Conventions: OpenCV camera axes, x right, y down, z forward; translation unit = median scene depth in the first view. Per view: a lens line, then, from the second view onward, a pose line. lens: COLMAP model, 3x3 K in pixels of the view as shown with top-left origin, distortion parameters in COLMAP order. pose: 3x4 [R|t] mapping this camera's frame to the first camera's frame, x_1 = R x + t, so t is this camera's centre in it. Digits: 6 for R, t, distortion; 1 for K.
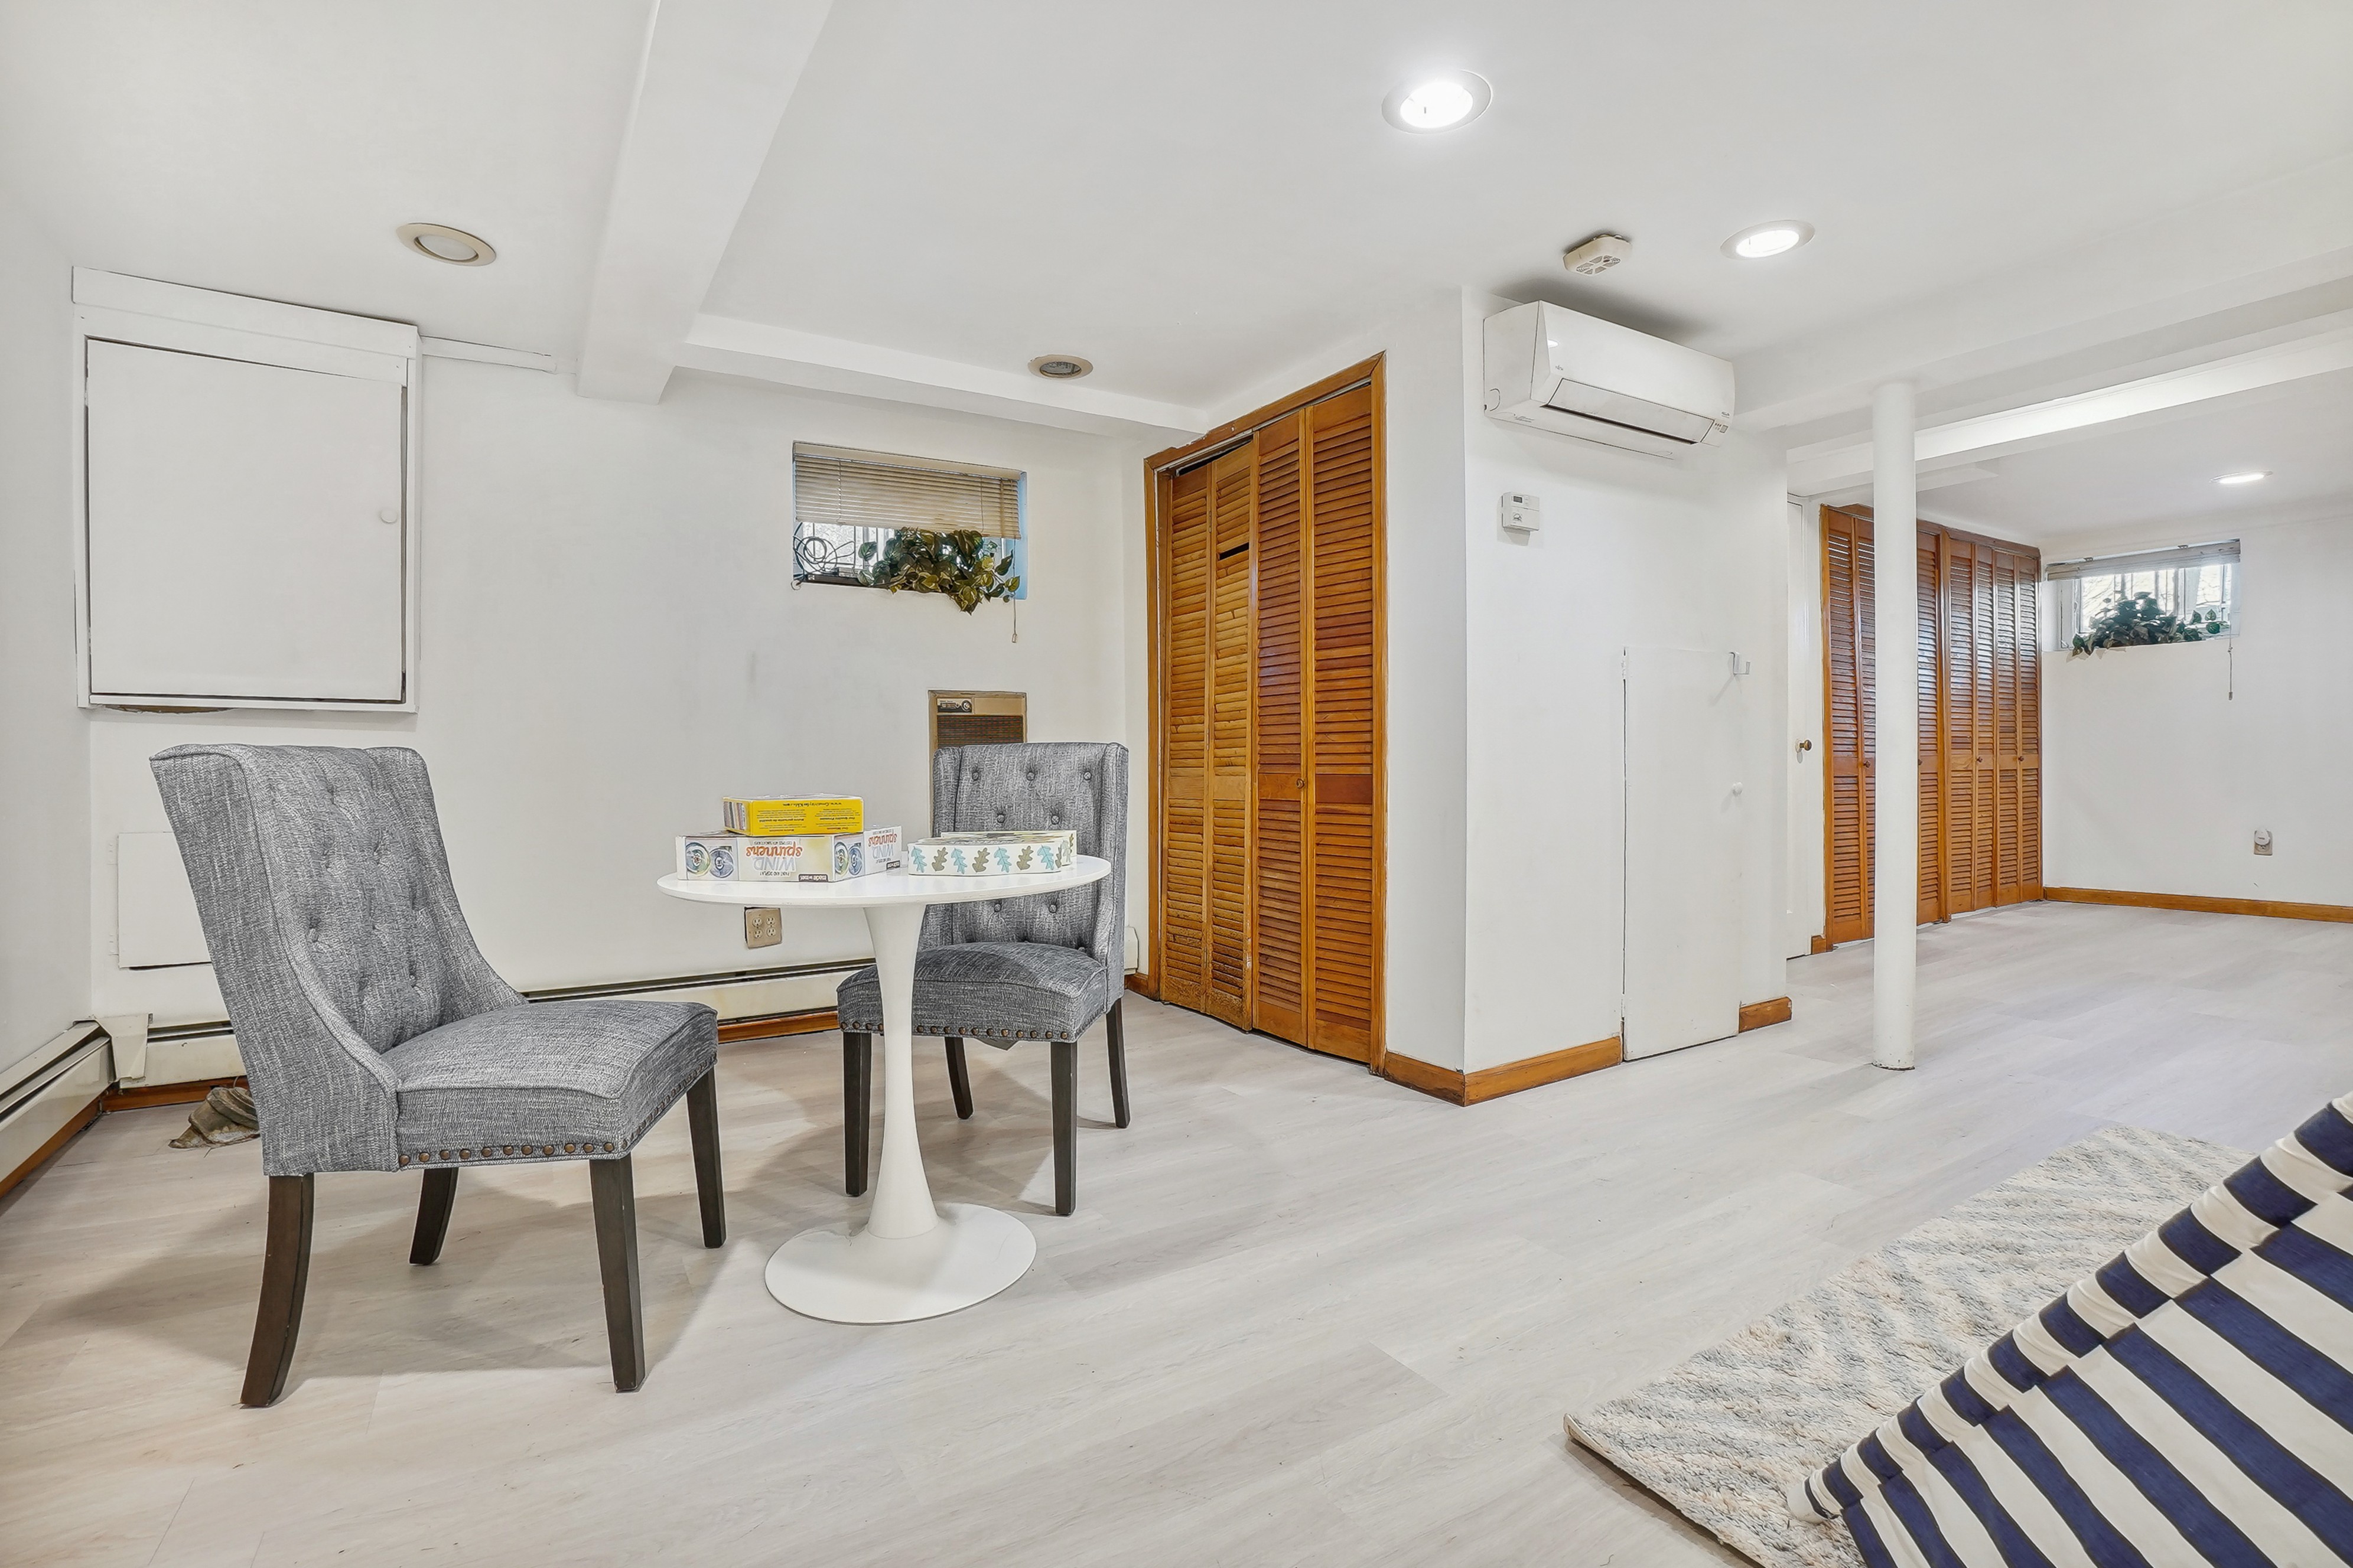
lens RADIAL K [[1107.1, 0, 1174.6], [0, 1107.1, 761.0], [0, 0, 1]] dist [-0.036502, 0.000221]
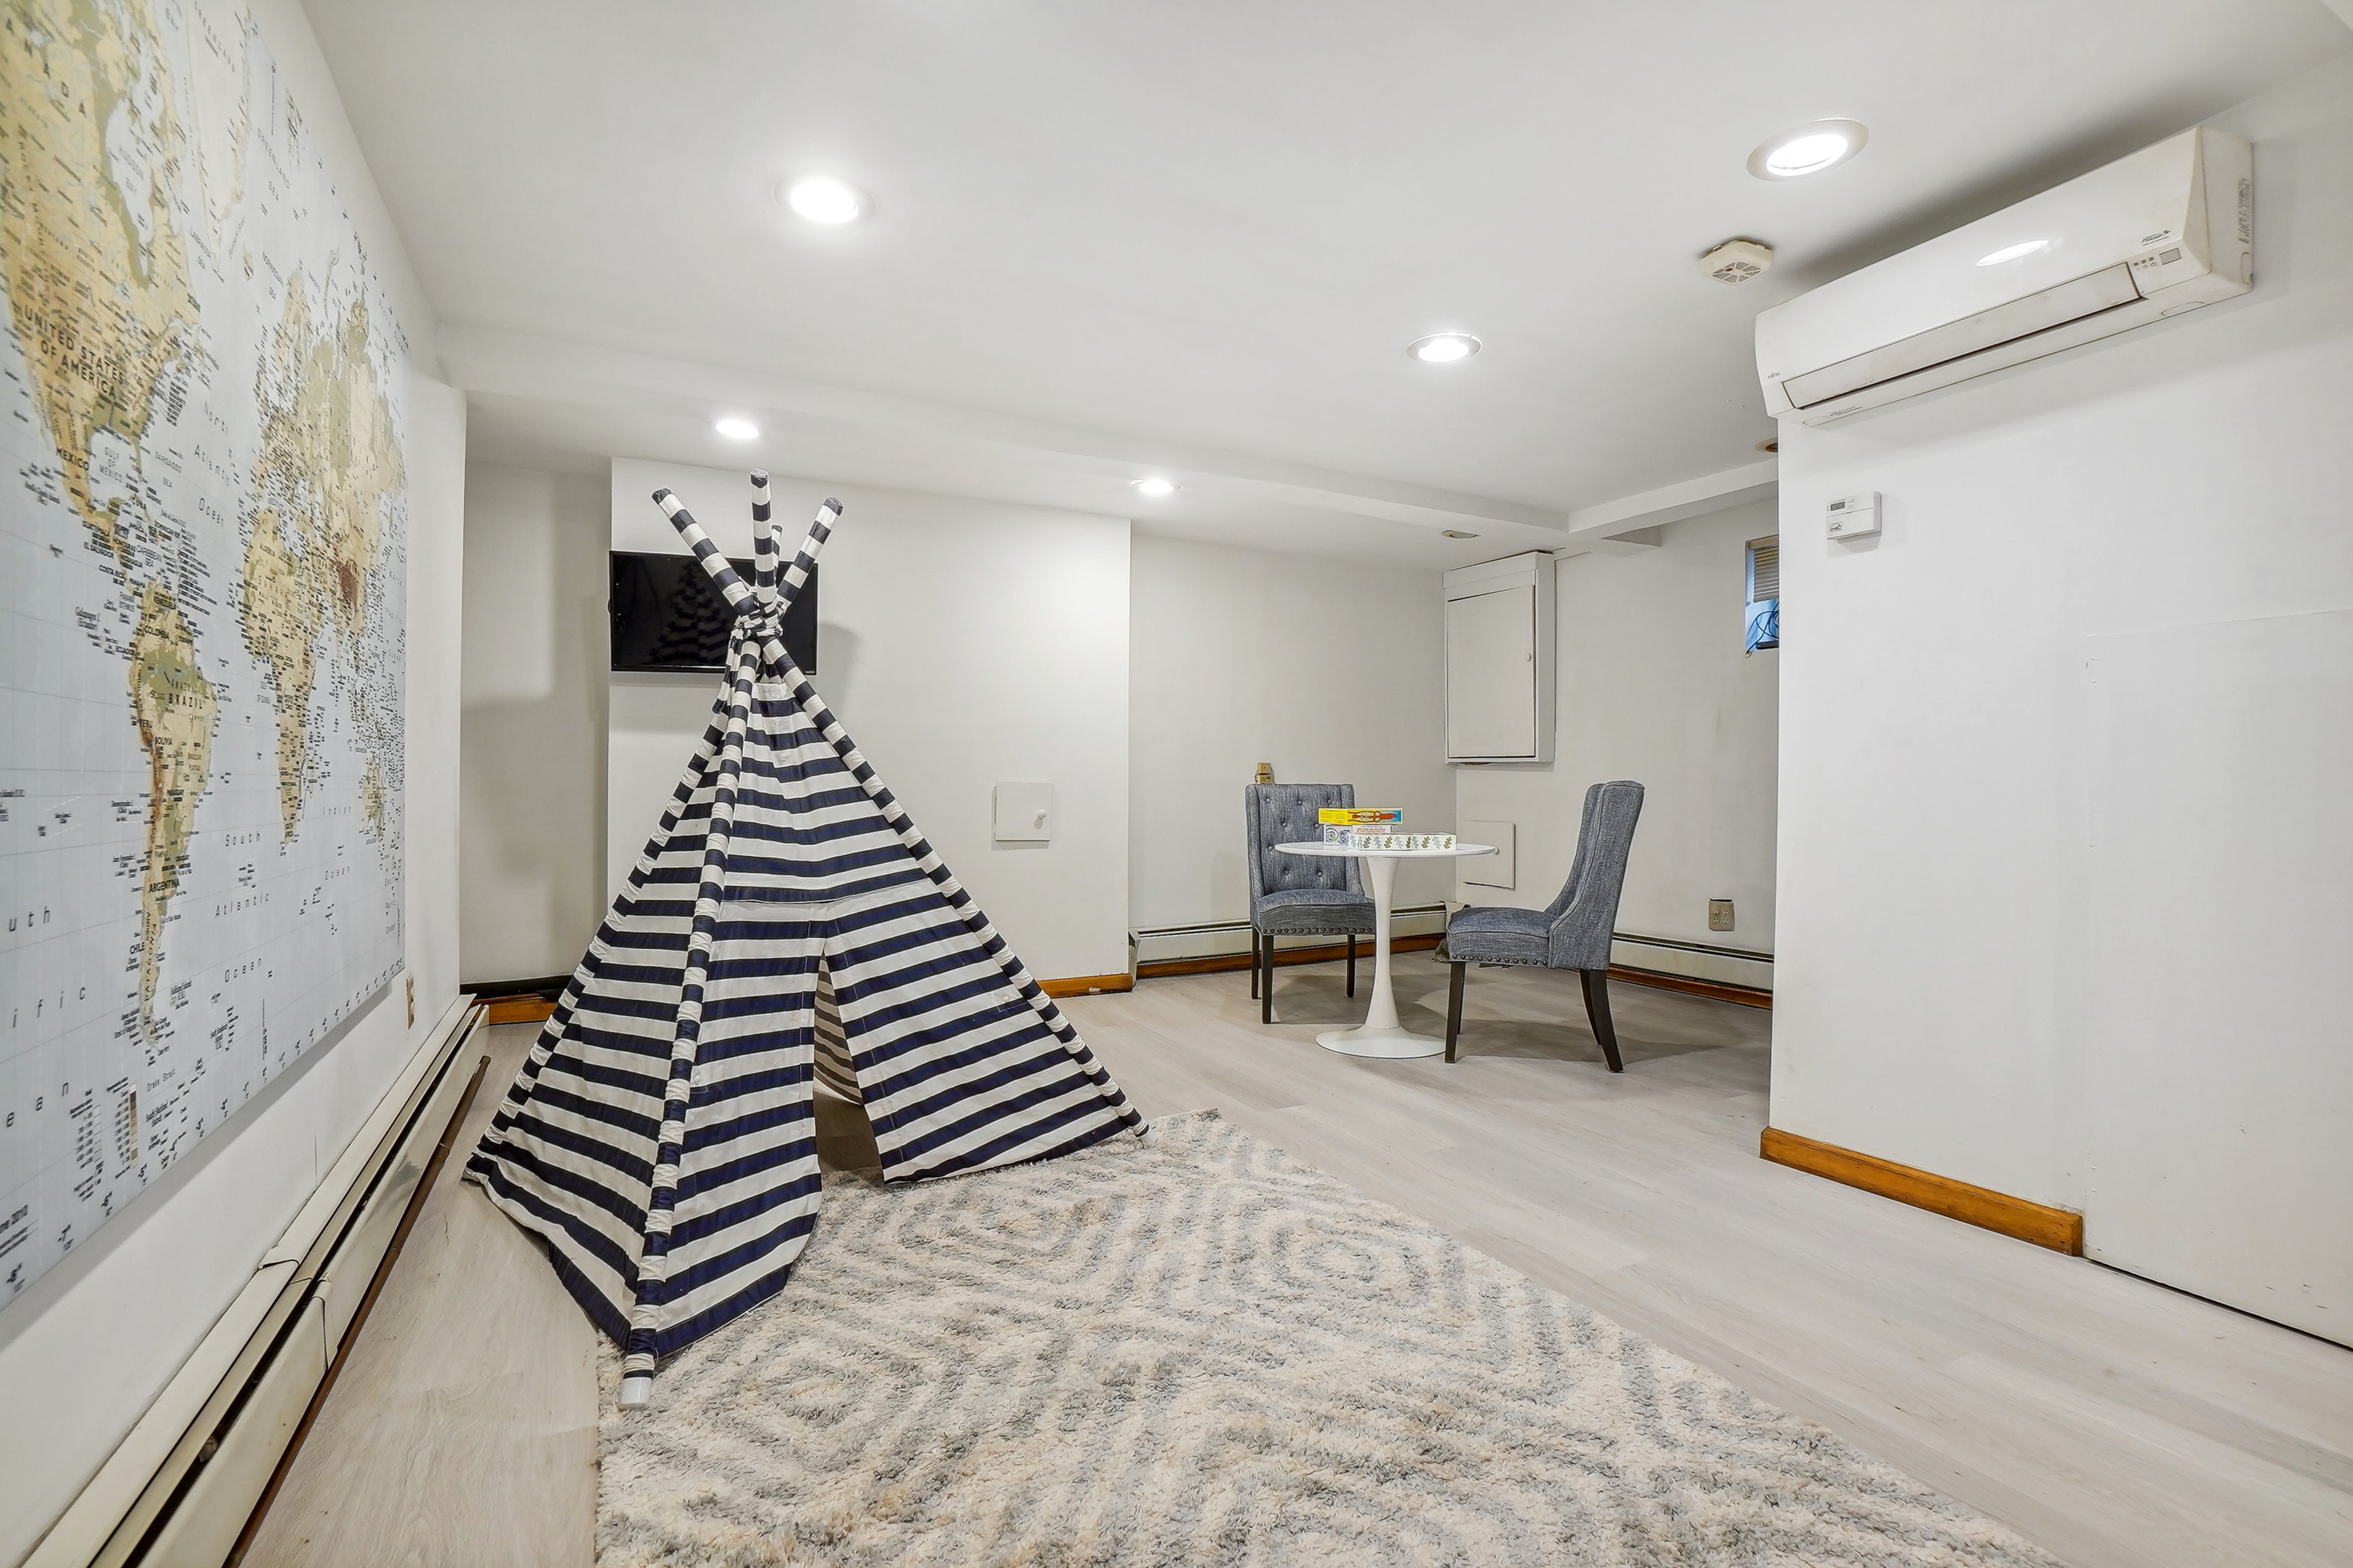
lens RADIAL K [[1077.1, 0, 1149.5], [0, 1077.1, 777.6], [0, 0, 1]] dist [-0.001830, -0.000160]
pose [[-0.103006, 0.000452, -0.994681, 1.512363], [0.000092, 1.000000, 0.000444, -0.026921], [0.994681, -0.000046, -0.103006, 0.671946]]
